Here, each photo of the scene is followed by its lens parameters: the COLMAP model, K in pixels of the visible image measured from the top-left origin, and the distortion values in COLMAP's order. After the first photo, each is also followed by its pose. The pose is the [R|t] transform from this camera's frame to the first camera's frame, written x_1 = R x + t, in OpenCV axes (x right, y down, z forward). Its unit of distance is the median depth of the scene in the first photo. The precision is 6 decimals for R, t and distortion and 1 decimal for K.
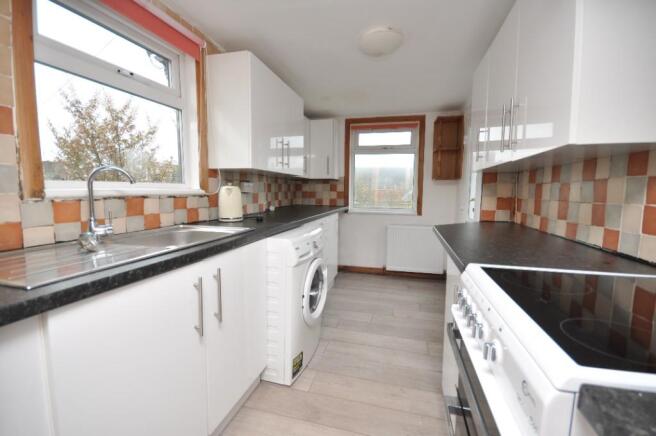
lens RADIAL K [[288.6, 0, 327.0], [0, 288.6, 218.5], [0, 0, 1]] dist [0.010116, -0.016149]
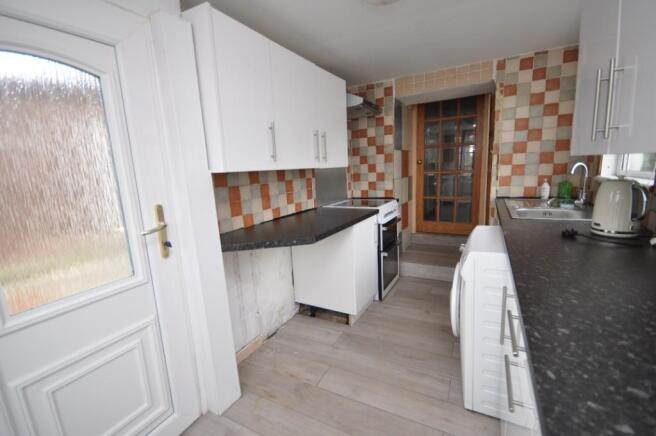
lens RADIAL K [[288.6, 0, 327.0], [0, 288.6, 218.5], [0, 0, 1]] dist [0.010116, -0.016149]
pose [[-0.972410, -0.002022, 0.233270, 0.237127], [0.062185, 0.961533, 0.267557, -0.374905], [-0.224838, 0.274681, -0.934879, 2.715968]]
